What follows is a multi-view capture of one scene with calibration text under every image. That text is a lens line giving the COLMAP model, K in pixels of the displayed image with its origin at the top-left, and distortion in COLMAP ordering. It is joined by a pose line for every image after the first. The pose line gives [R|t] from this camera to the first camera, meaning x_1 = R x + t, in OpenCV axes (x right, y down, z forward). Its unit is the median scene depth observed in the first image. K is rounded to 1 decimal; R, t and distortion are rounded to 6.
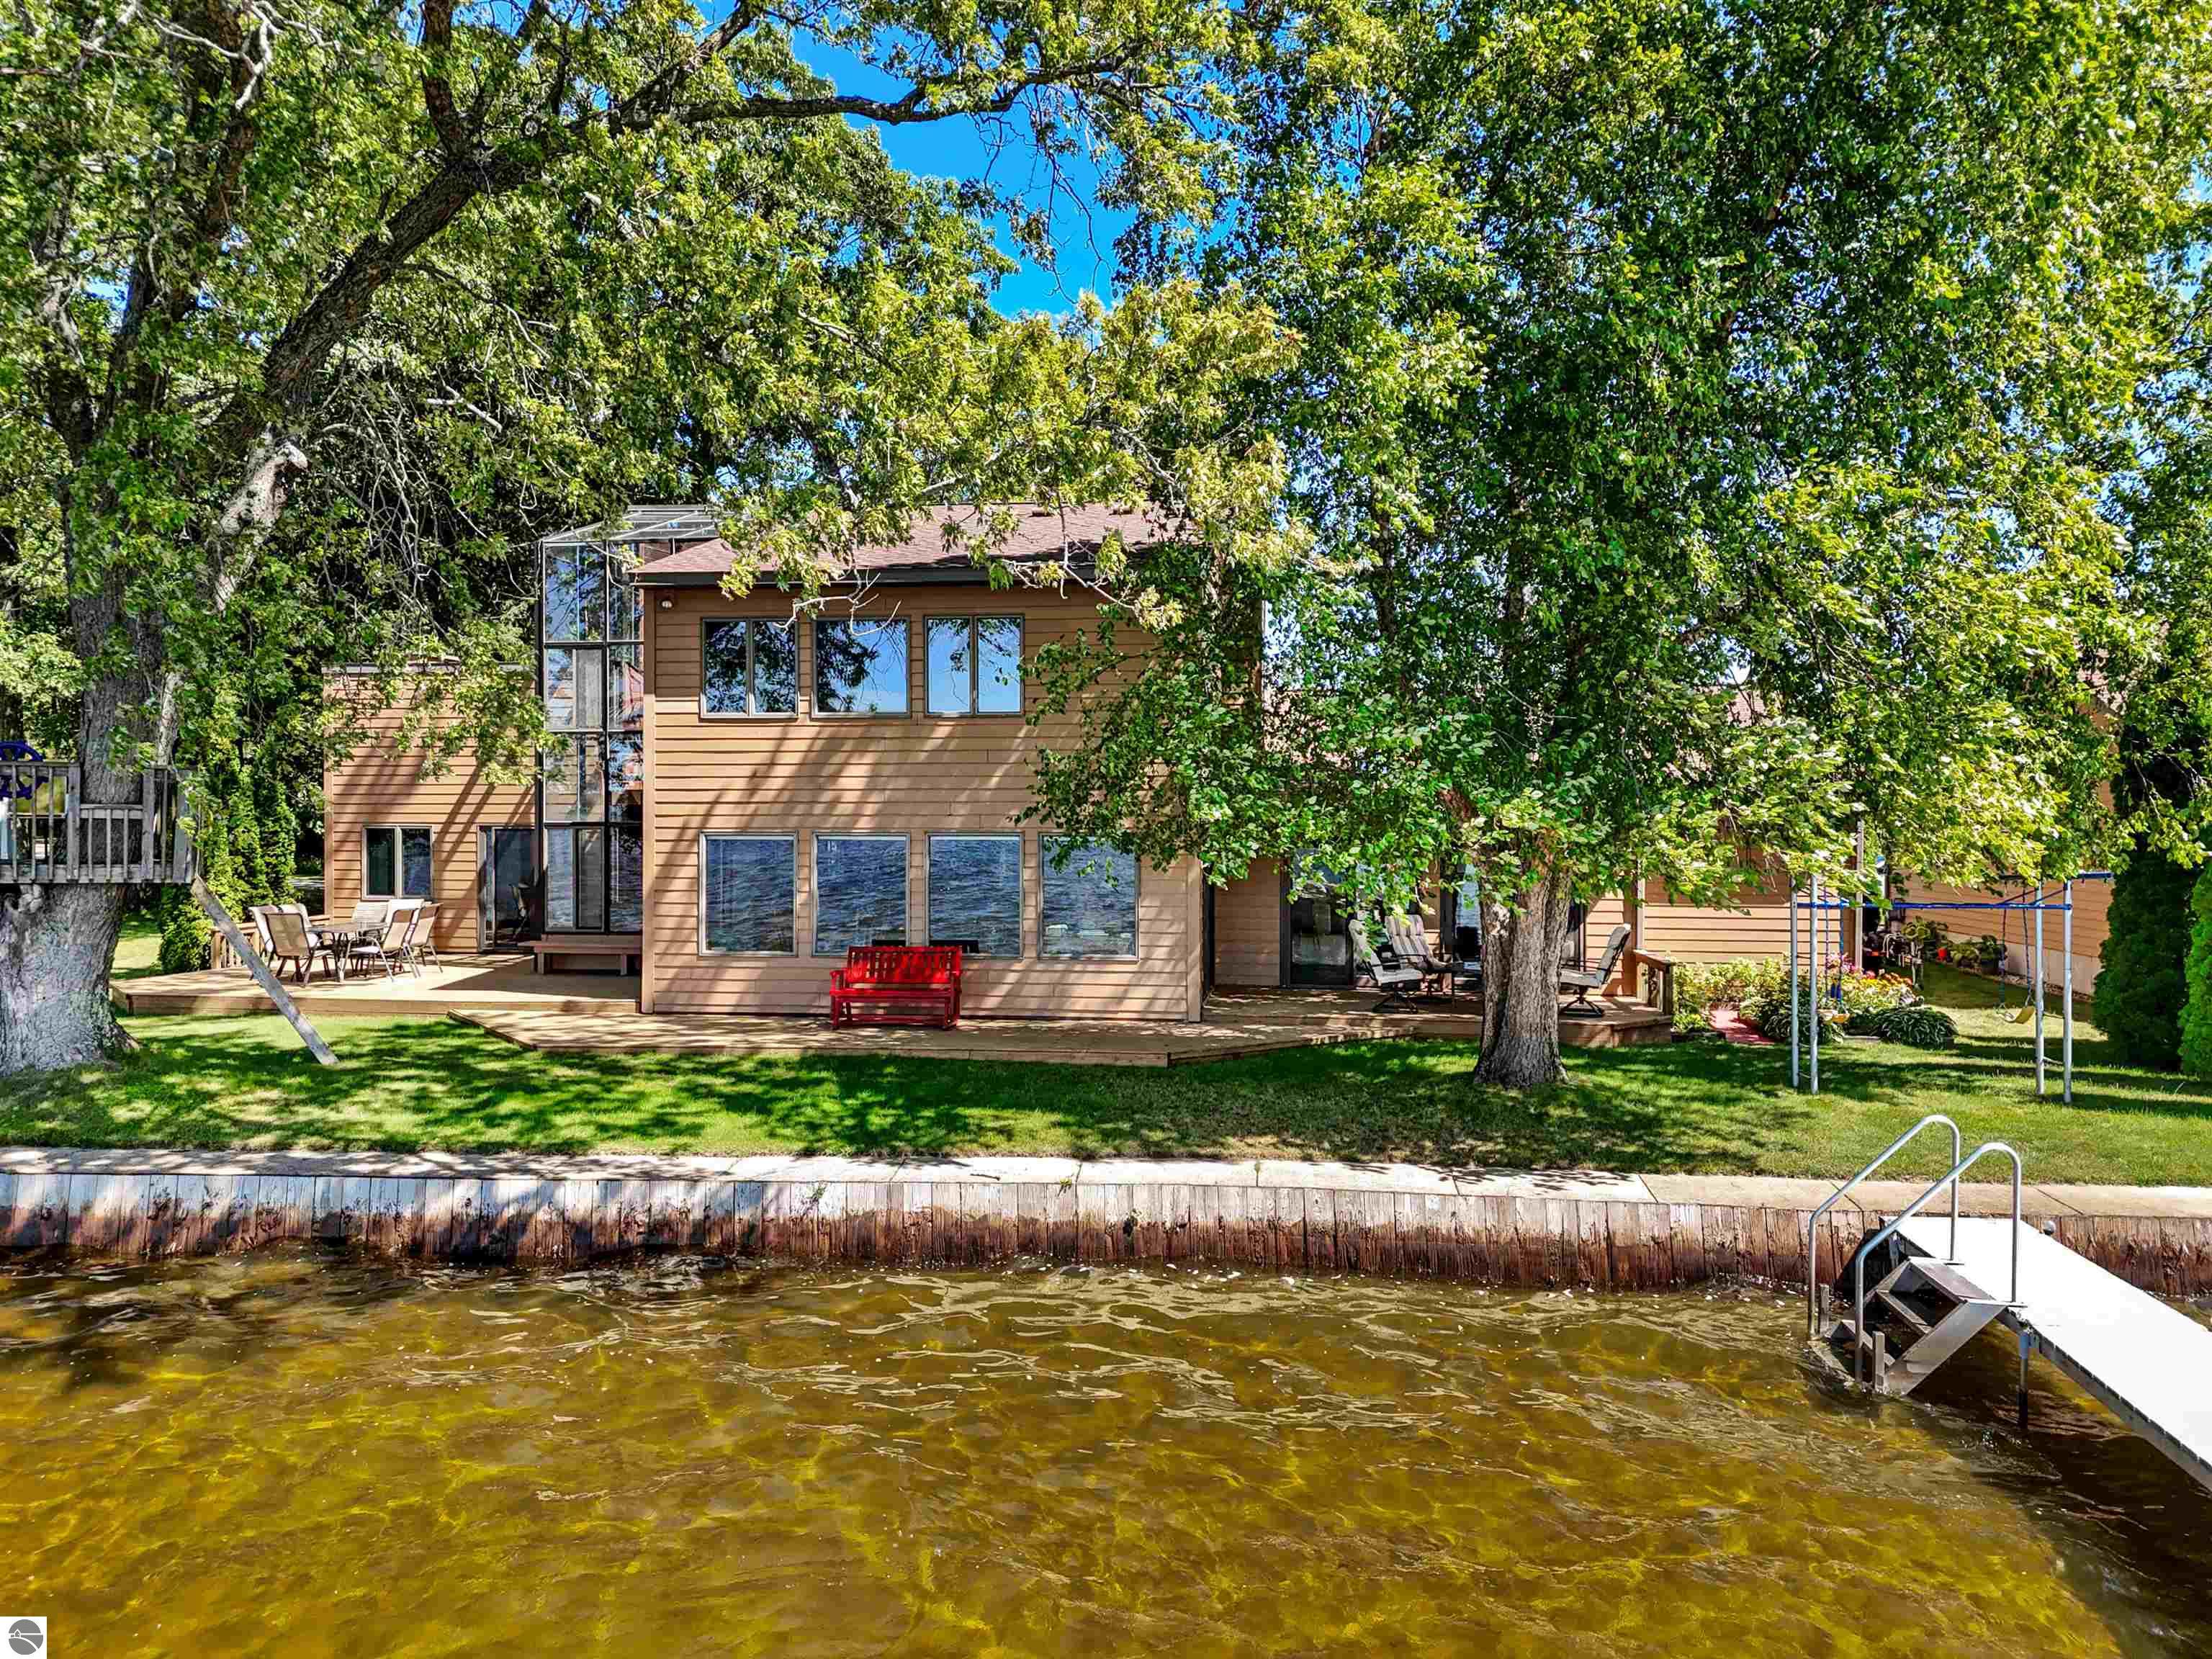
lens RADIAL K [[1844.7, 0, 1106.0], [0, 1844.7, 829.5], [0, 0, 1]] dist [0.024171, -0.005750]
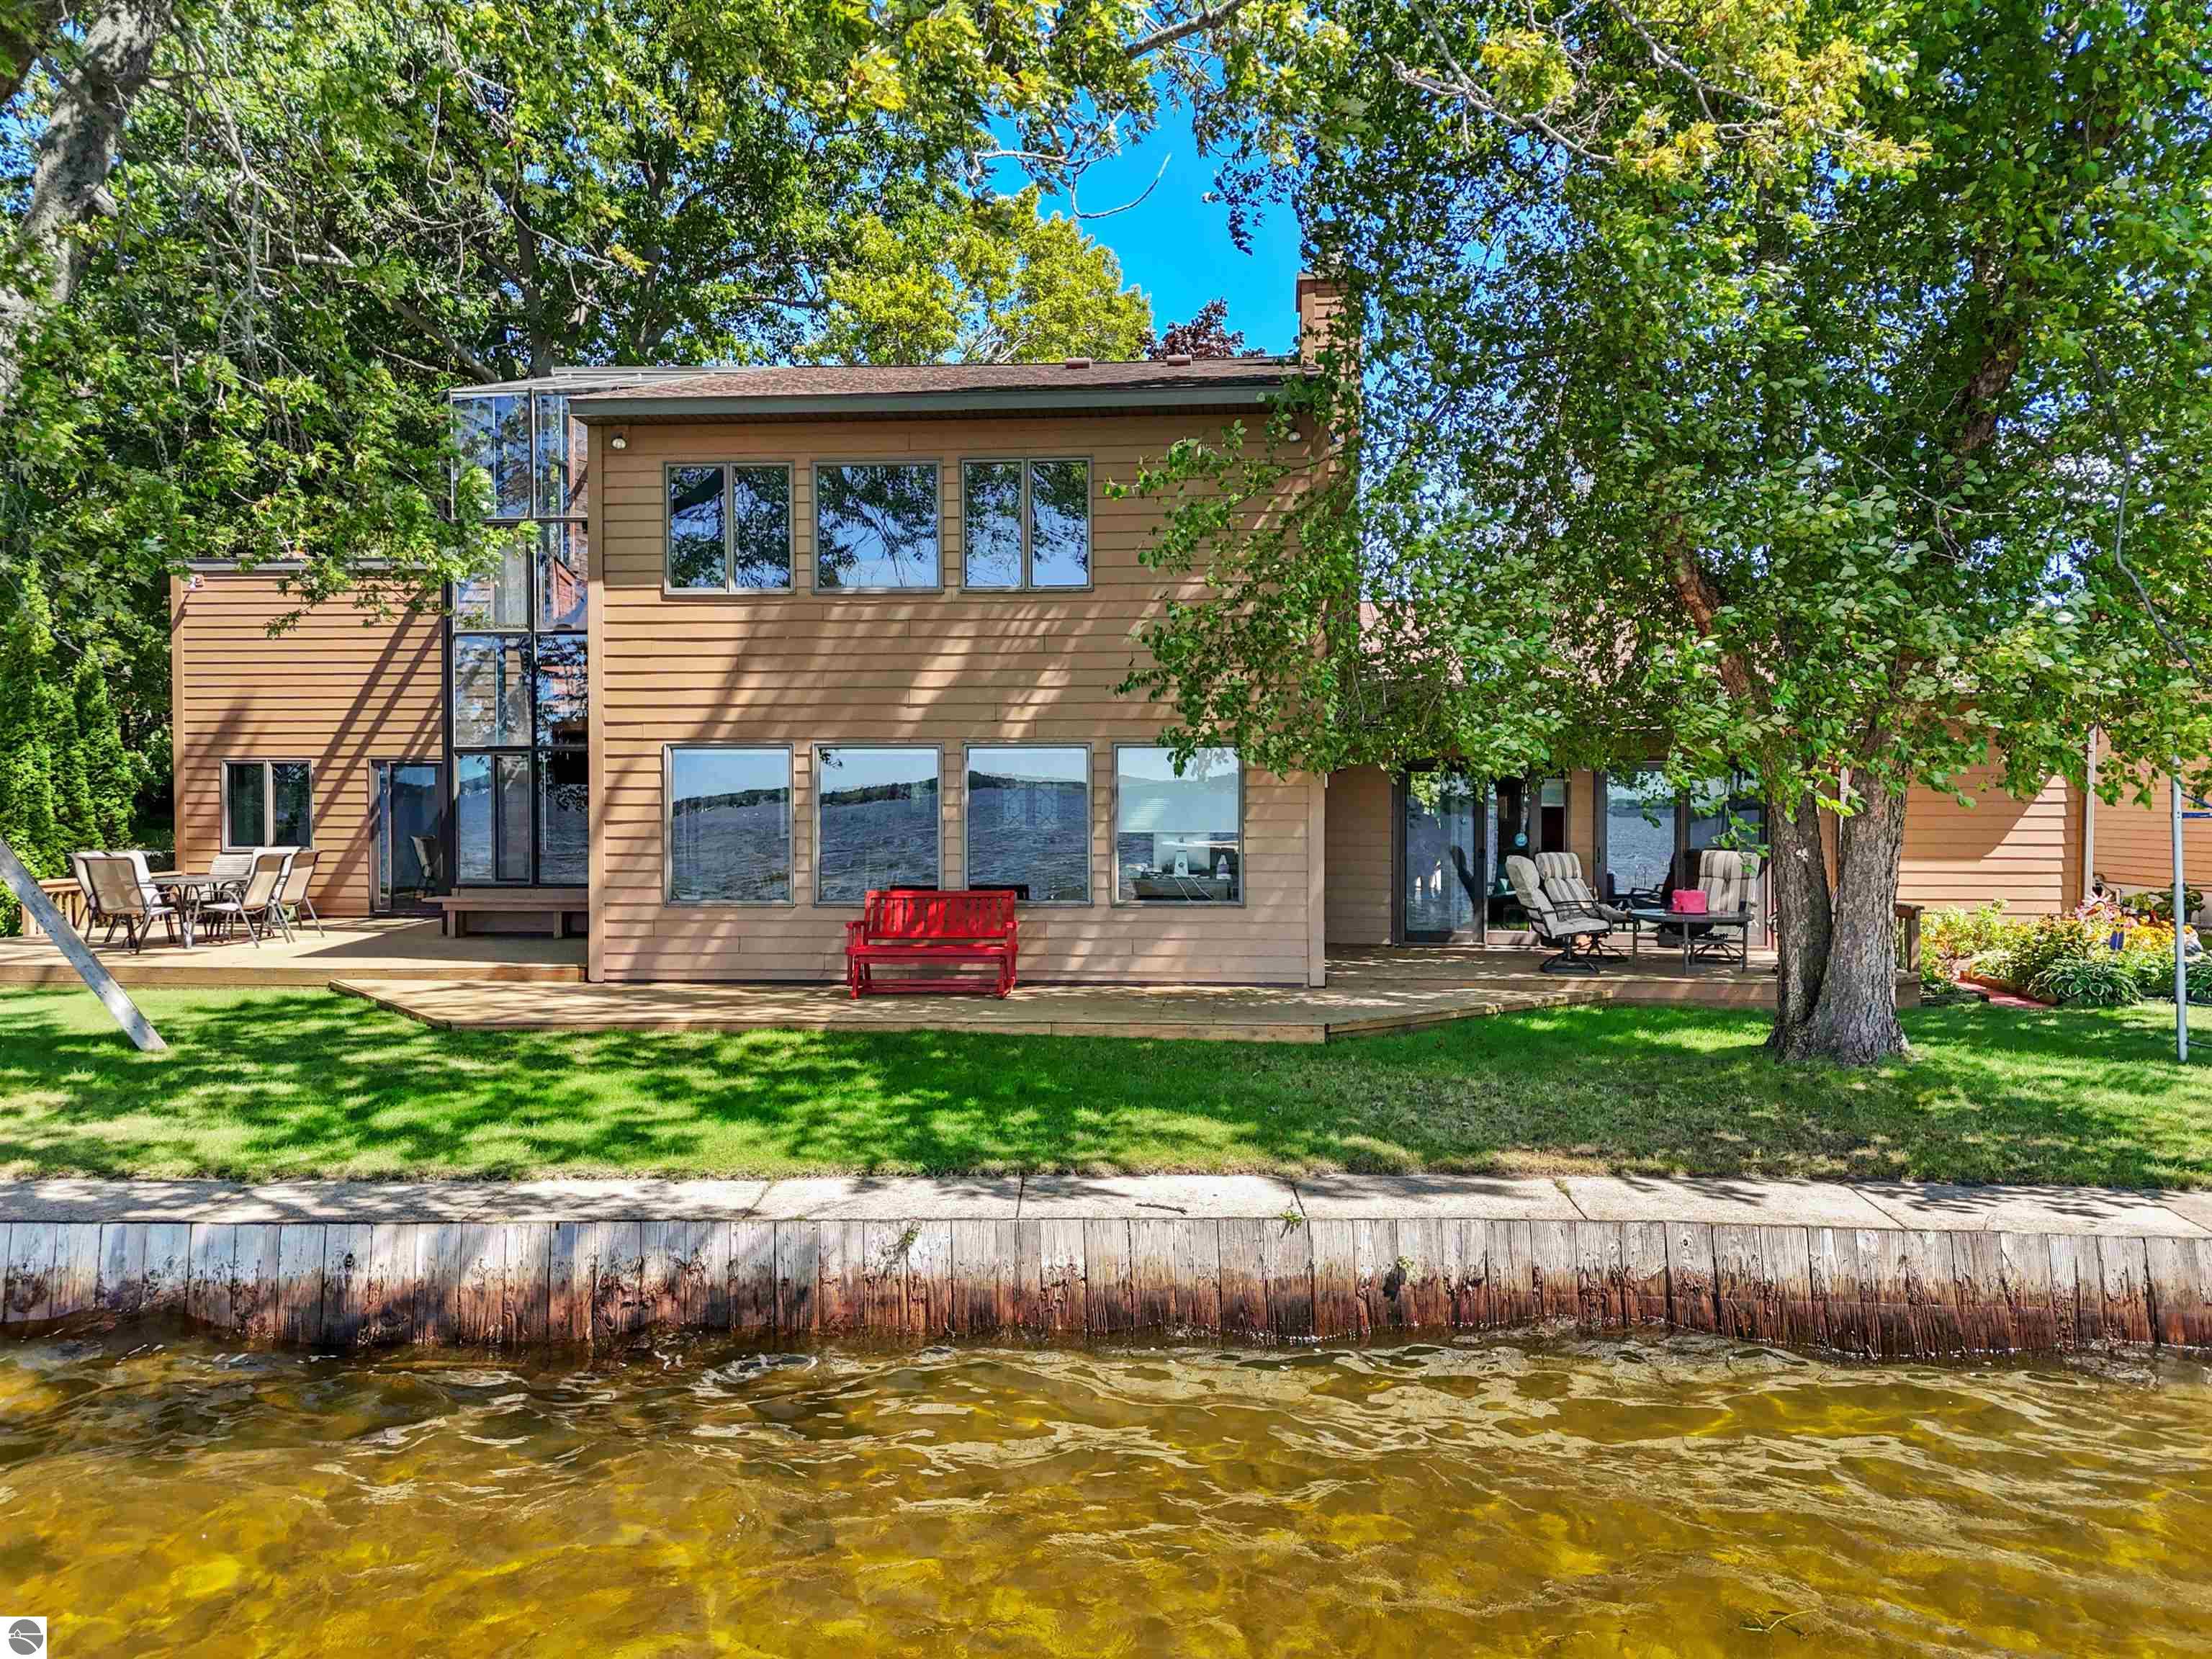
lens RADIAL K [[1844.7, 0, 1106.0], [0, 1844.7, 829.5], [0, 0, 1]] dist [0.024171, -0.005750]
pose [[0.998729, -0.004478, 0.050199, -0.076345], [0.004254, 0.999980, 0.004576, 0.033591], [-0.050219, -0.004356, 0.998729, 0.229841]]
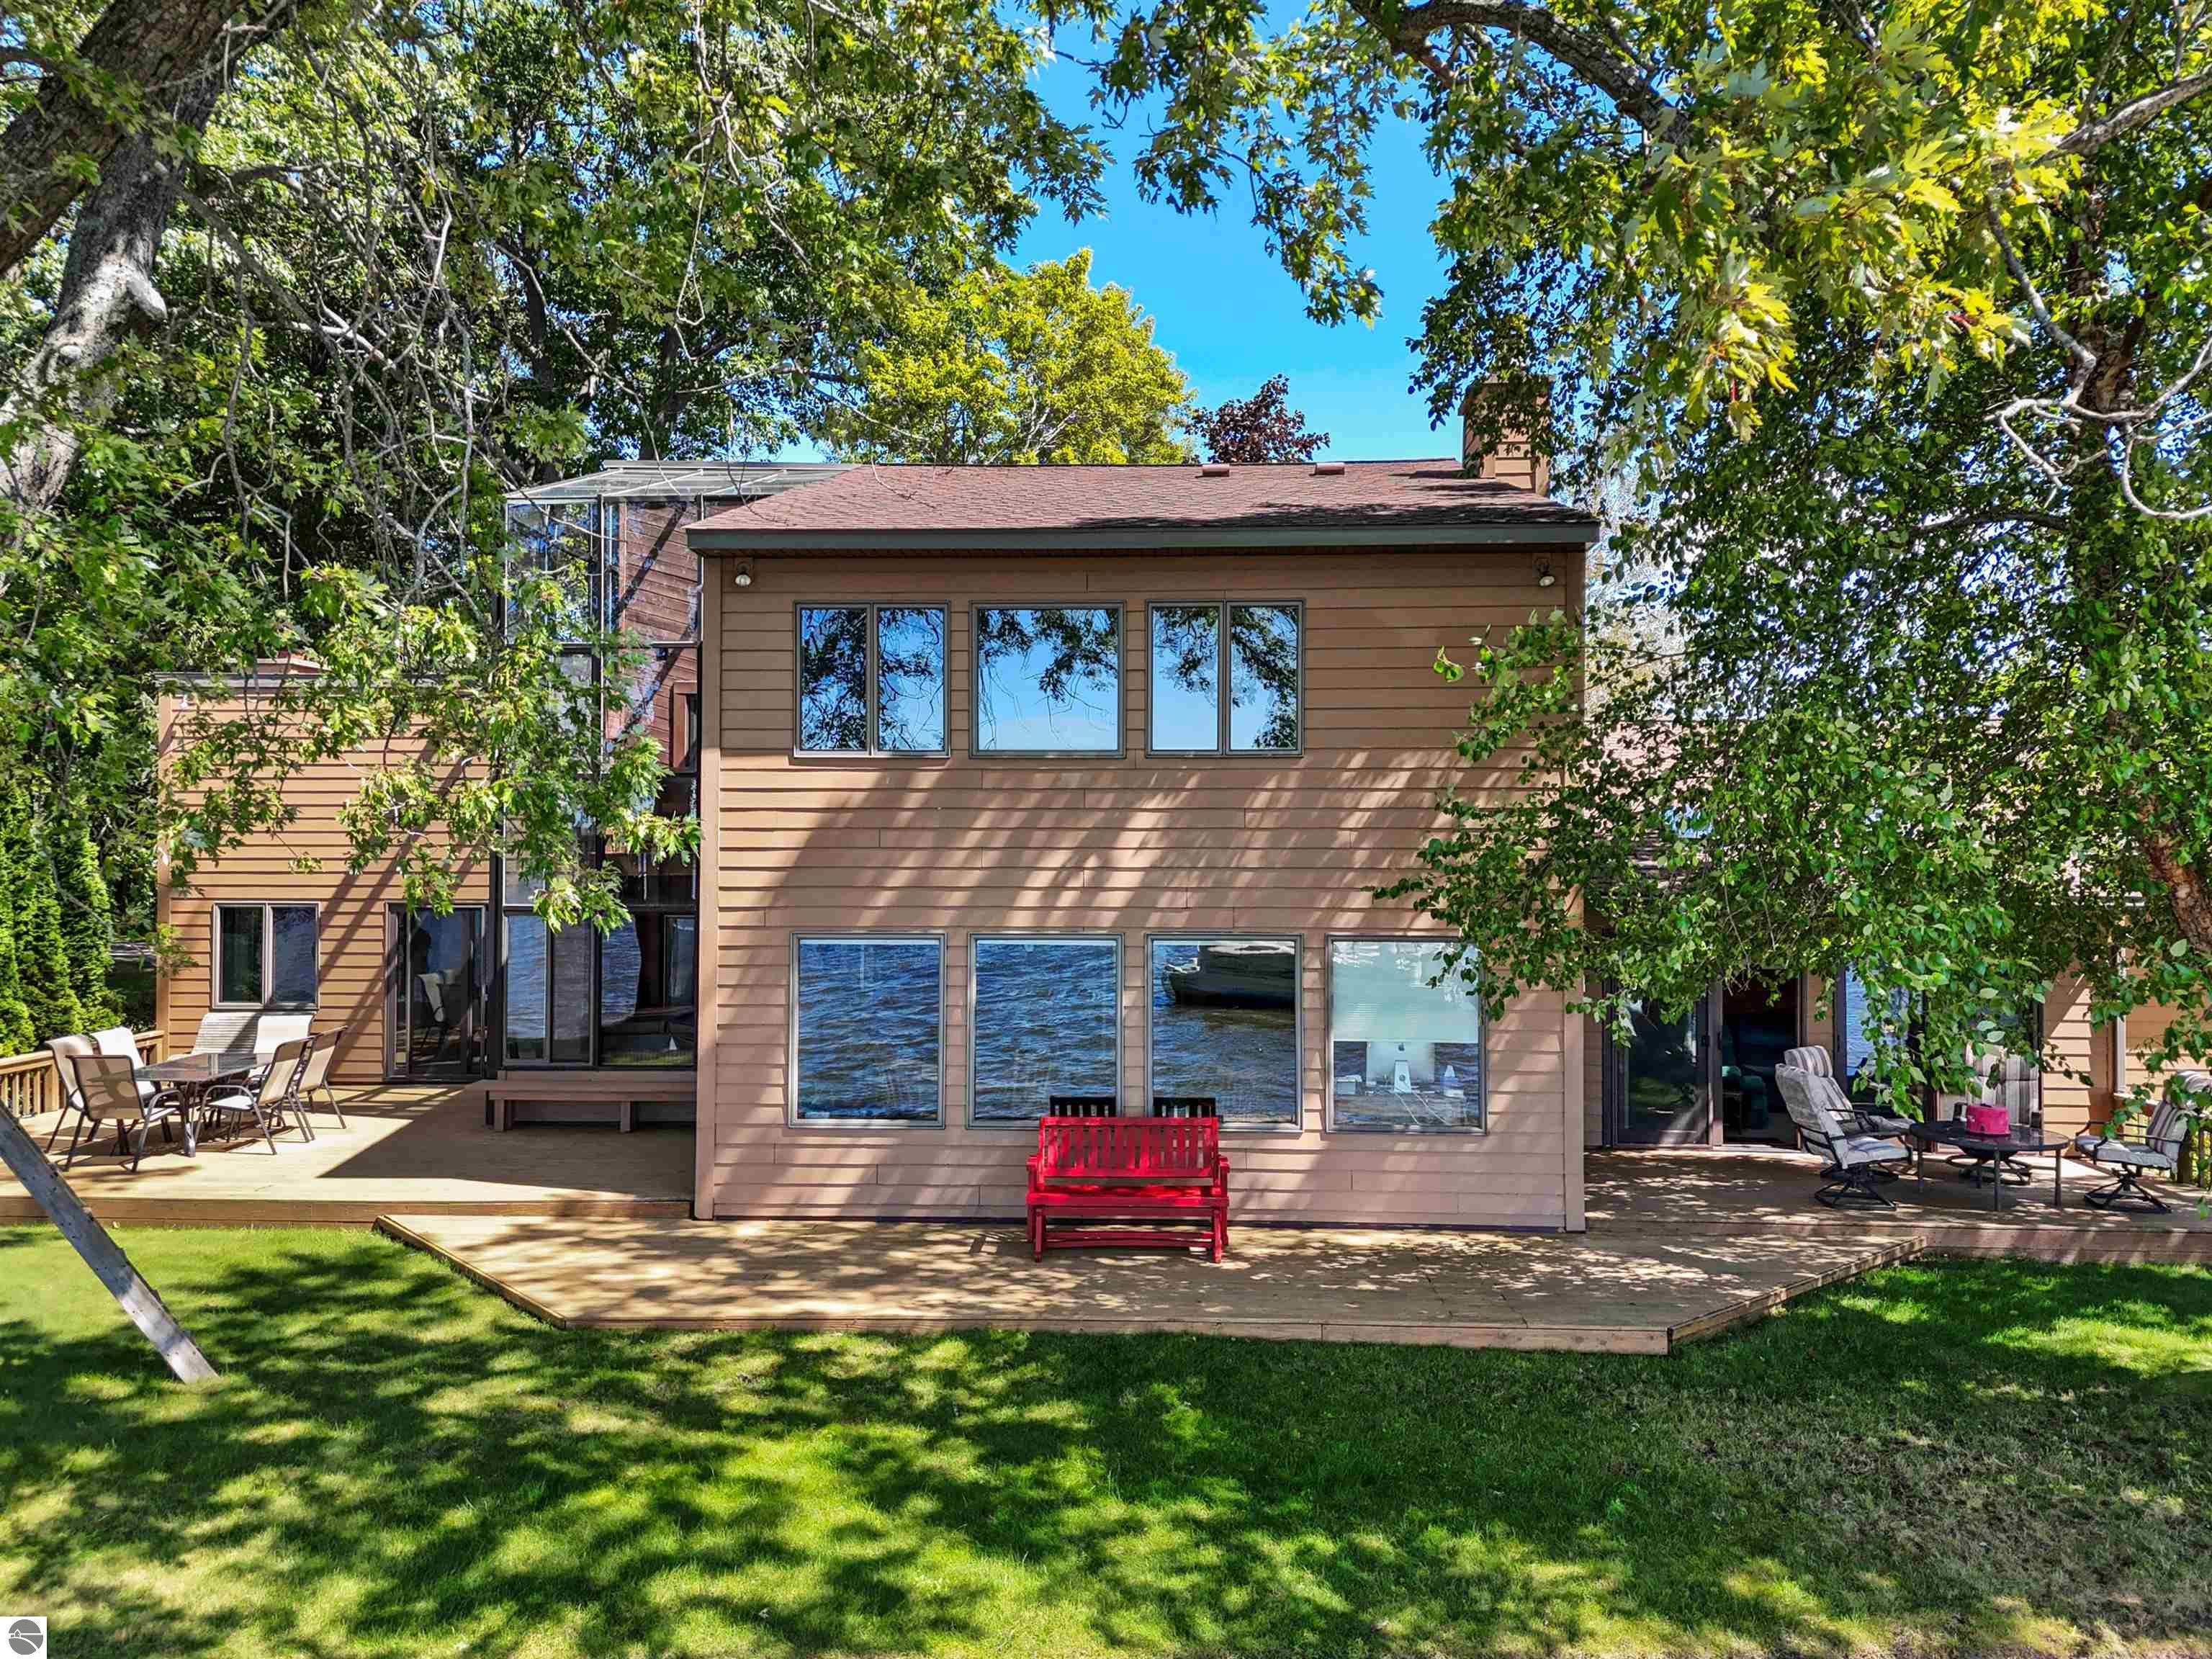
lens RADIAL K [[1844.7, 0, 1106.0], [0, 1844.7, 829.5], [0, 0, 1]] dist [0.024171, -0.005750]
pose [[0.996018, 0.001403, 0.089136, -0.167182], [0.000291, 0.999820, -0.018991, -0.022953], [-0.089146, 0.018941, 0.995838, 0.352035]]
